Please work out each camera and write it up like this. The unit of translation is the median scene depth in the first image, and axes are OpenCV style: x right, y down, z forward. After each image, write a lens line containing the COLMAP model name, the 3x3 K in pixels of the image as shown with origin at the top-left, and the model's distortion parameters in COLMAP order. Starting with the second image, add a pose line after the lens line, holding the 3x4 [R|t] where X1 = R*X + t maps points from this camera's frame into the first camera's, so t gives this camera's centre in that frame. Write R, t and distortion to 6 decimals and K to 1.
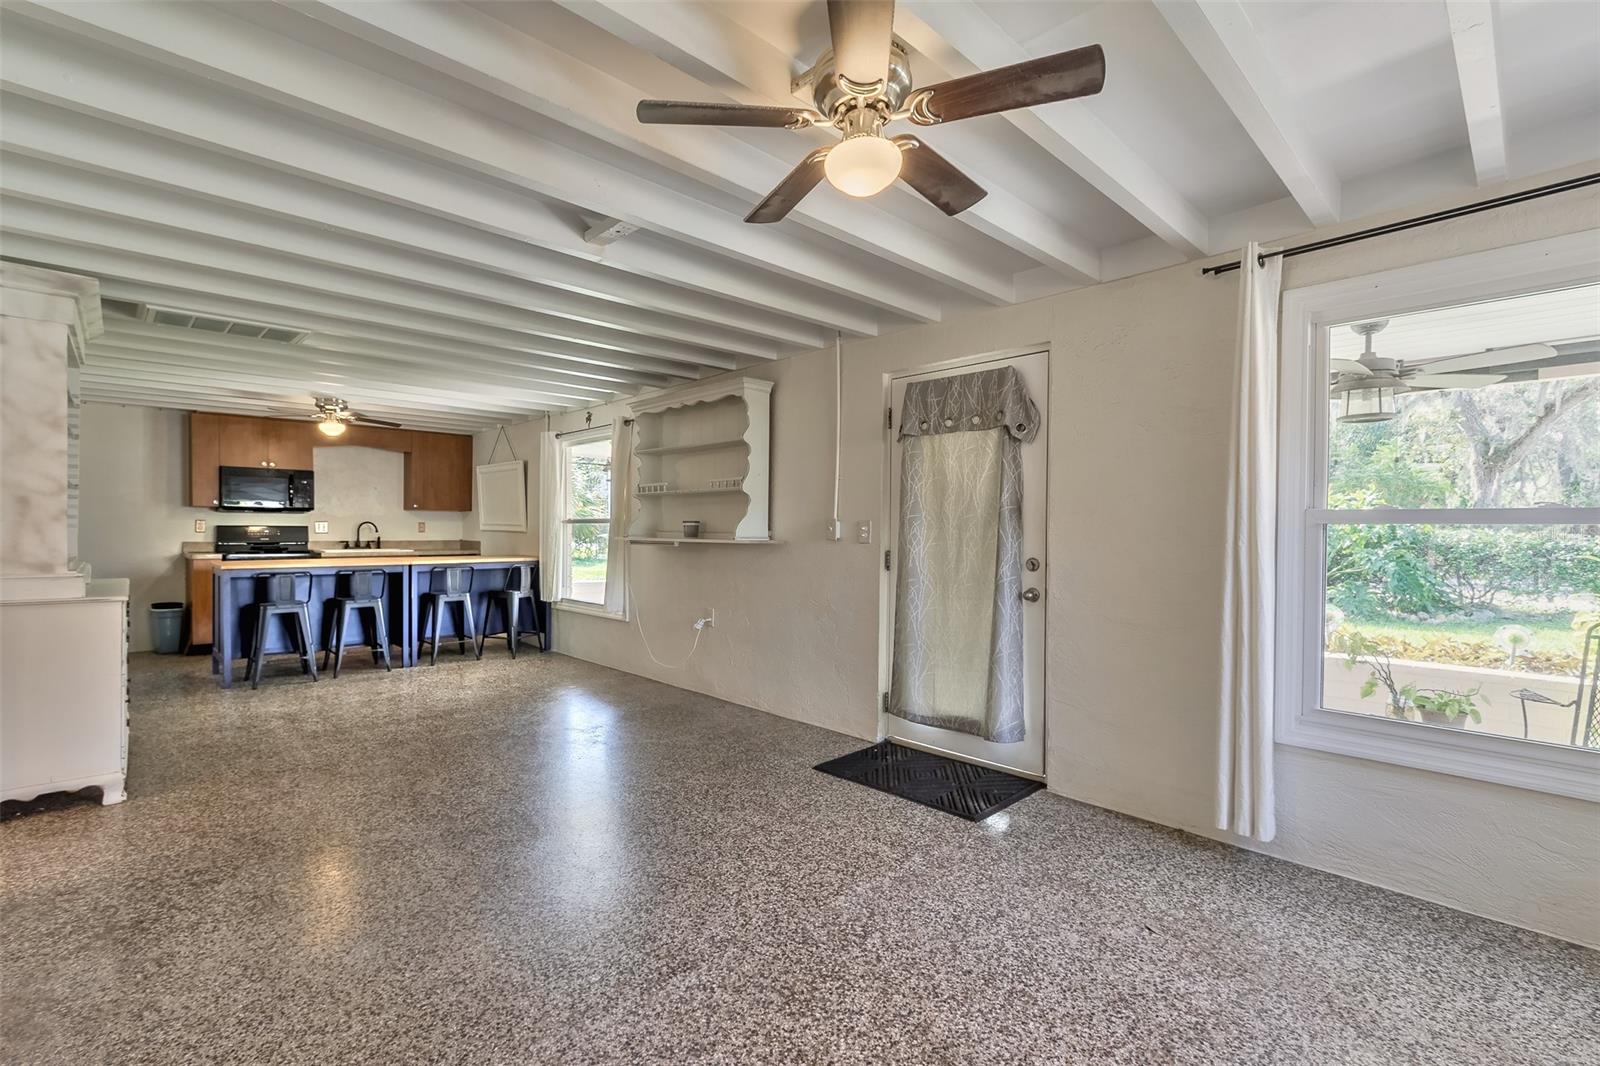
lens RADIAL K [[723.4, 0, 776.5], [0, 723.4, 536.5], [0, 0, 1]] dist [0.003502, -0.000656]
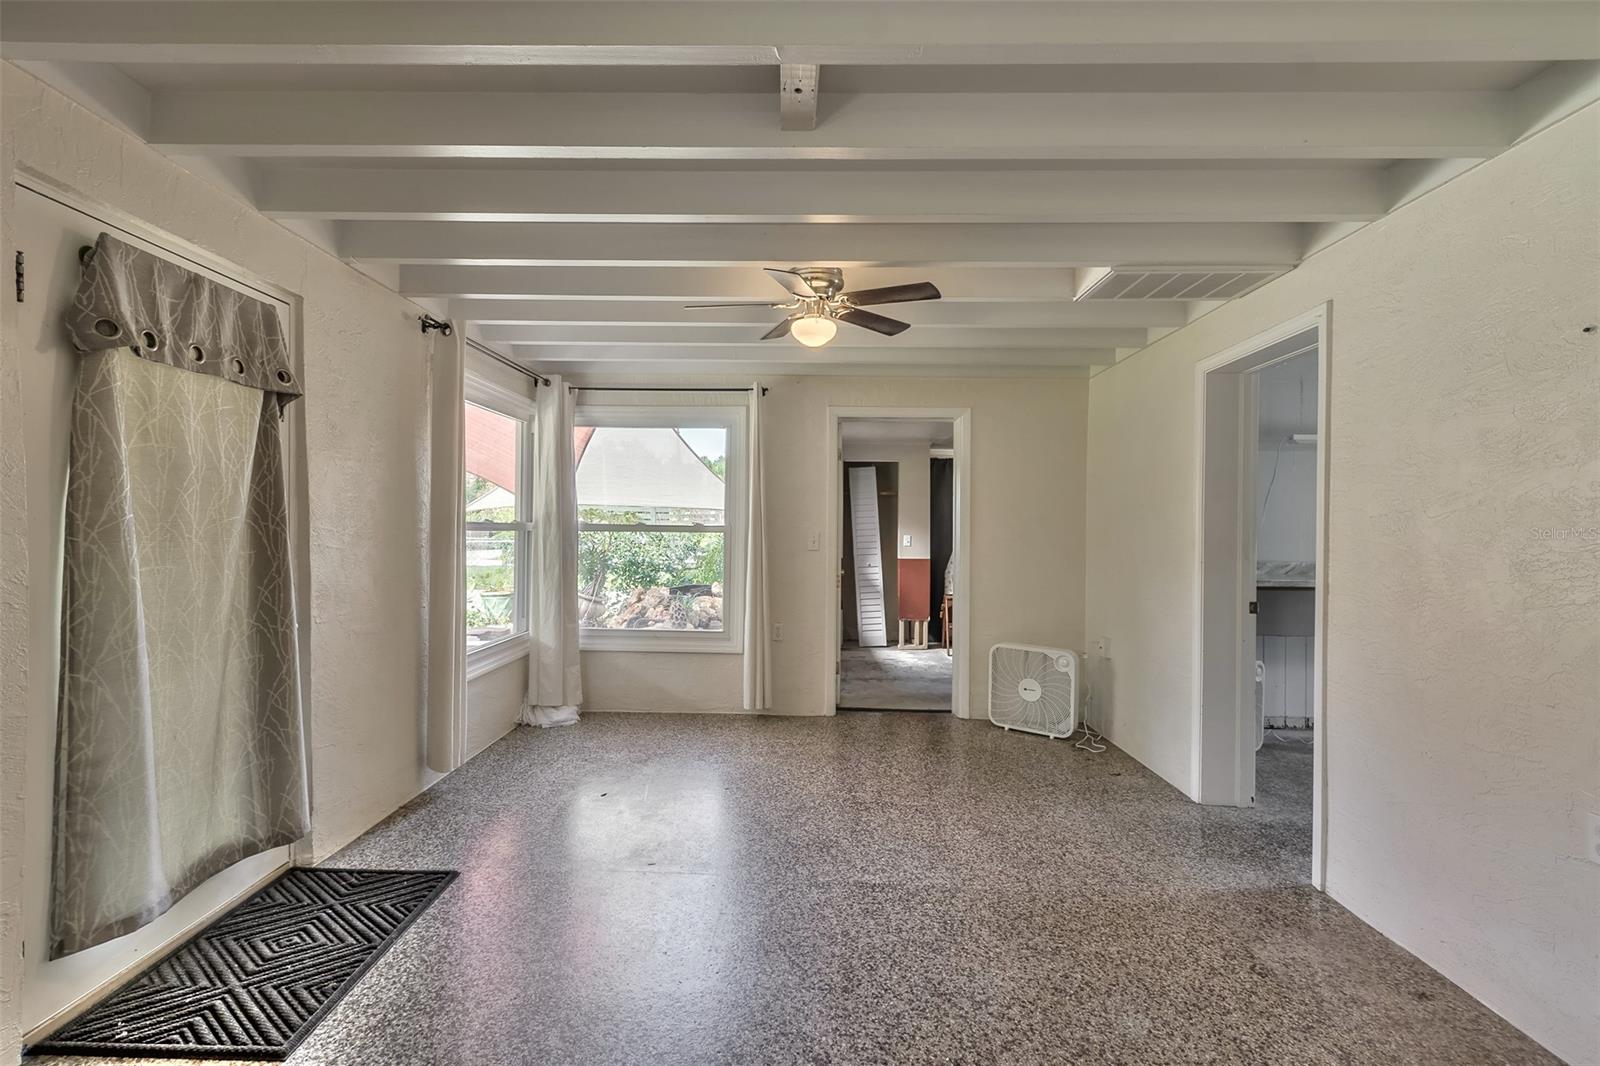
lens RADIAL K [[723.4, 0, 776.5], [0, 723.4, 536.5], [0, 0, 1]] dist [0.003502, -0.000656]
pose [[-0.712054, -0.020309, 0.701831, -0.488930], [-0.006421, 0.999728, 0.022414, -0.029302], [-0.702095, 0.011453, -0.711991, 1.087104]]
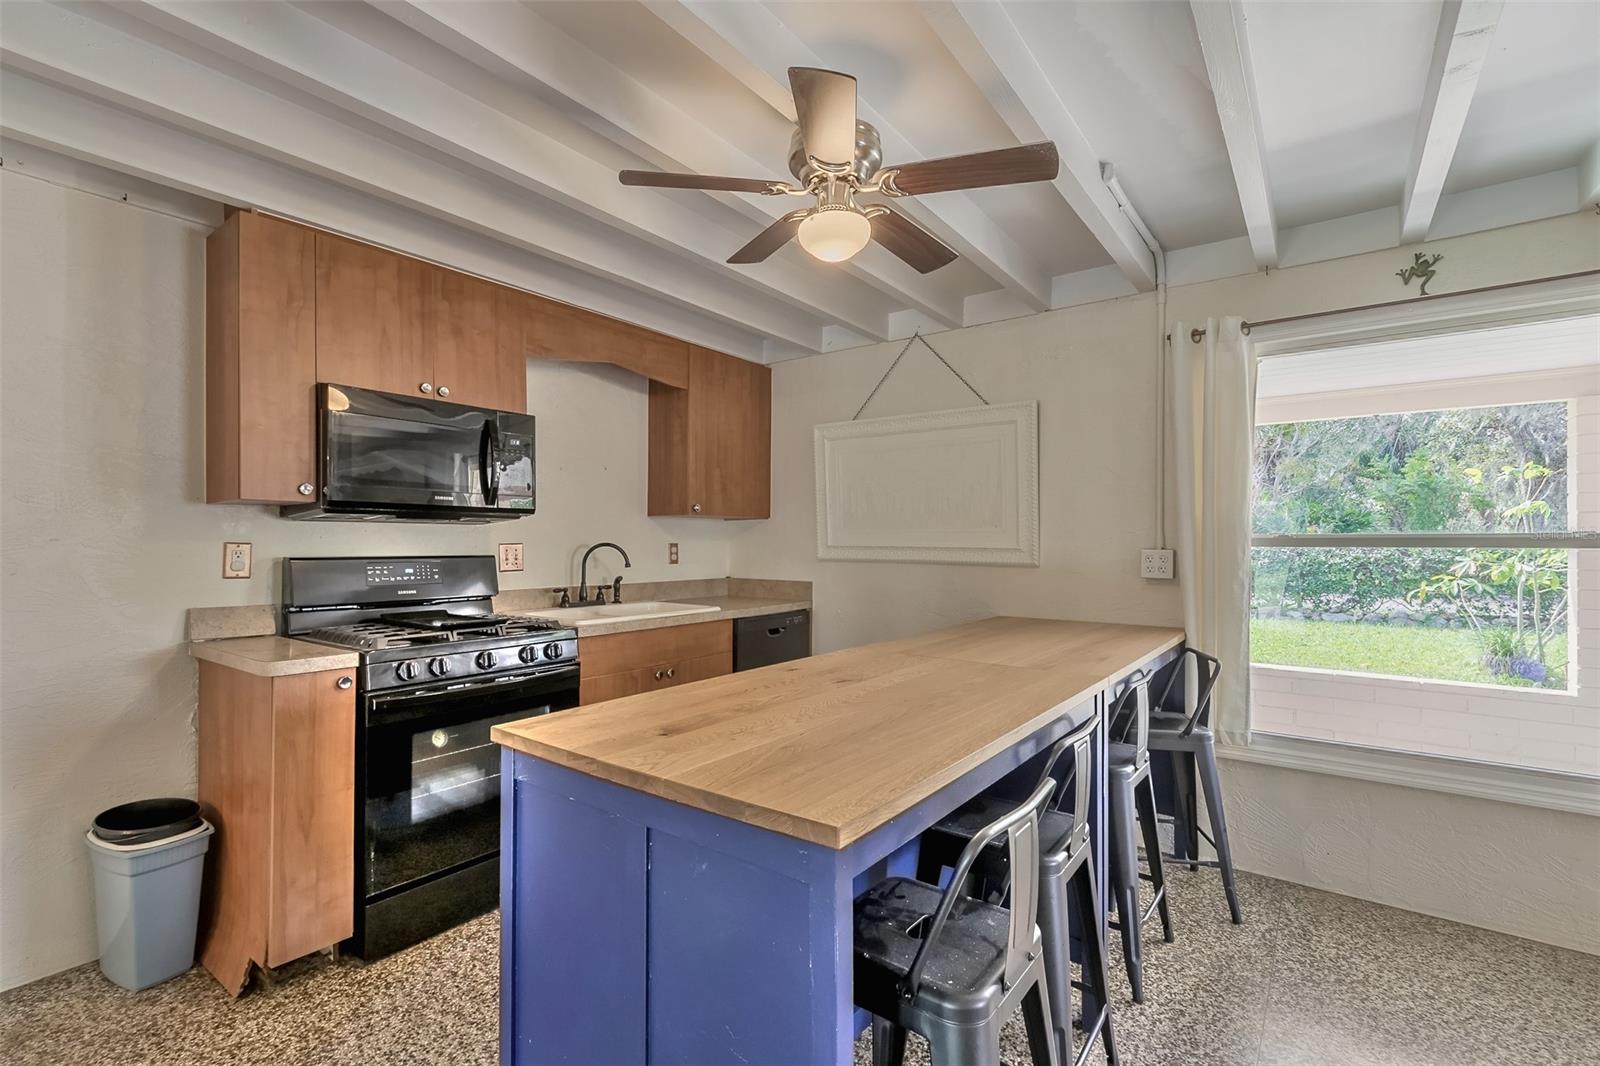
lens RADIAL K [[726.2, 0, 774.4], [0, 726.2, 534.4], [0, 0, 1]] dist [-0.002058, -0.000200]
pose [[0.987288, -0.004754, 0.158869, -1.141365], [0.008006, 0.999771, -0.019836, -0.034255], [-0.158739, 0.020855, 0.987100, 1.183071]]
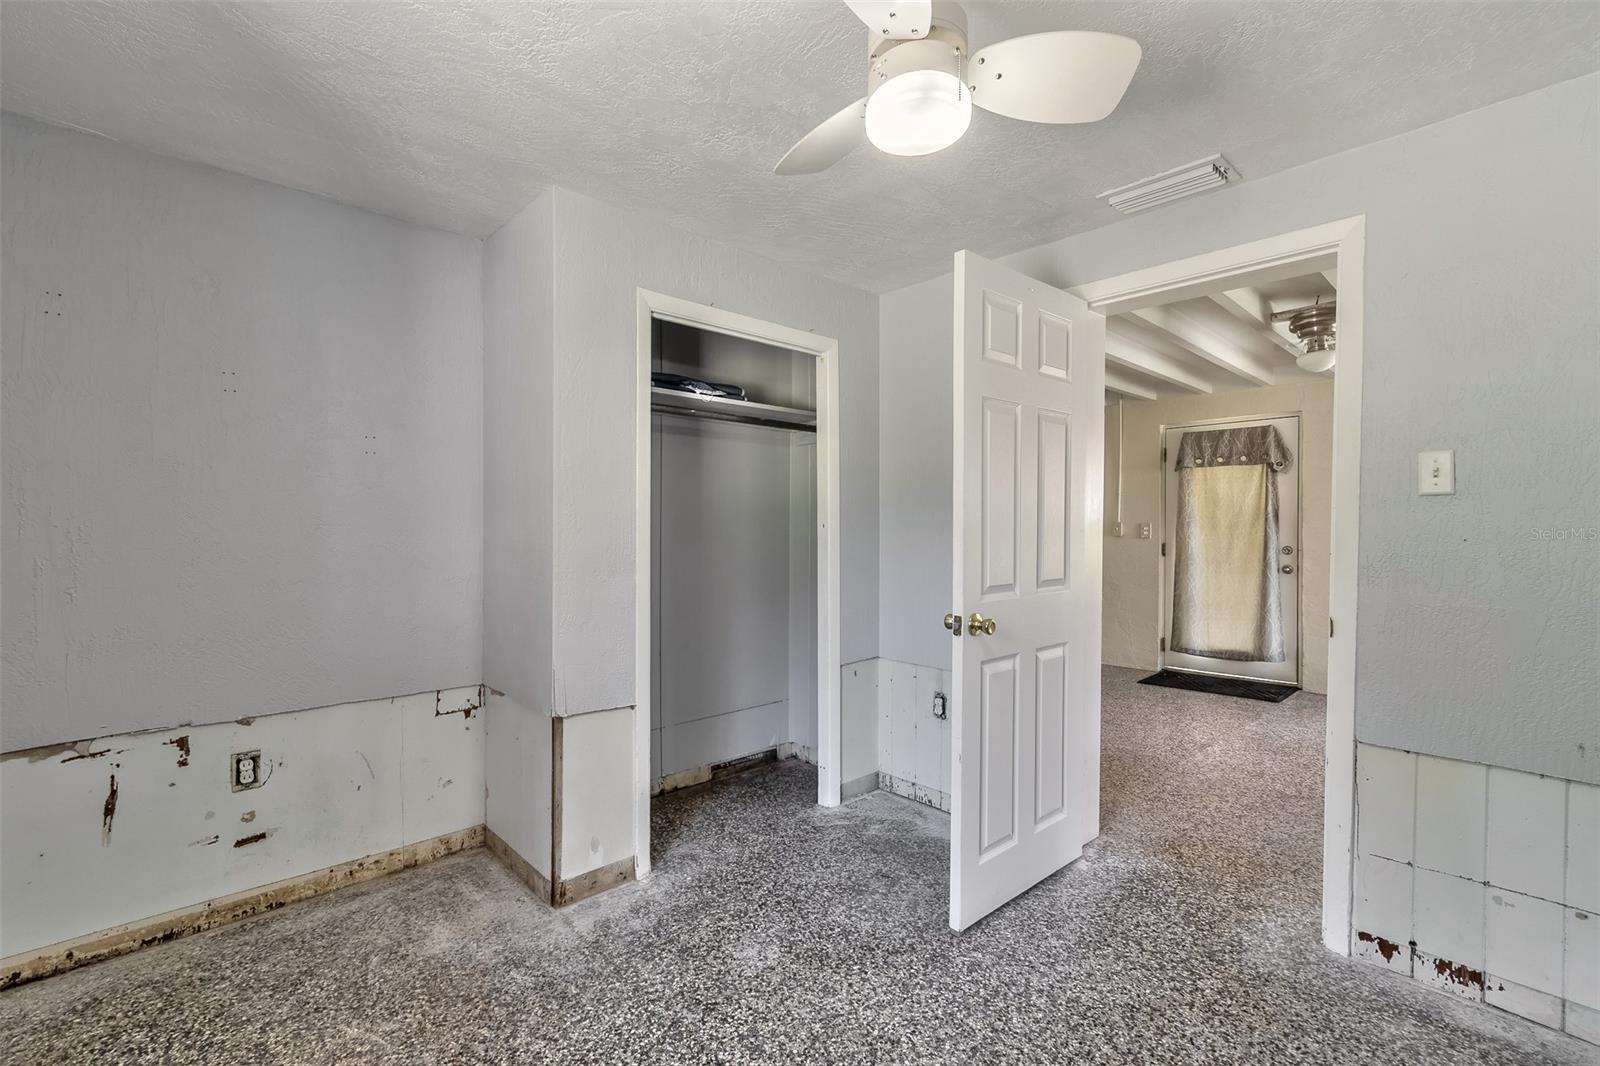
lens RADIAL K [[720.4, 0, 777.2], [0, 720.4, 533.7], [0, 0, 1]] dist [0.005940, 0.000272]
pose [[0.999981, -0.004602, -0.004122, -0.703798], [0.004571, 0.999961, -0.007538, 0.008538], [0.004157, 0.007519, 0.999963, -0.545453]]
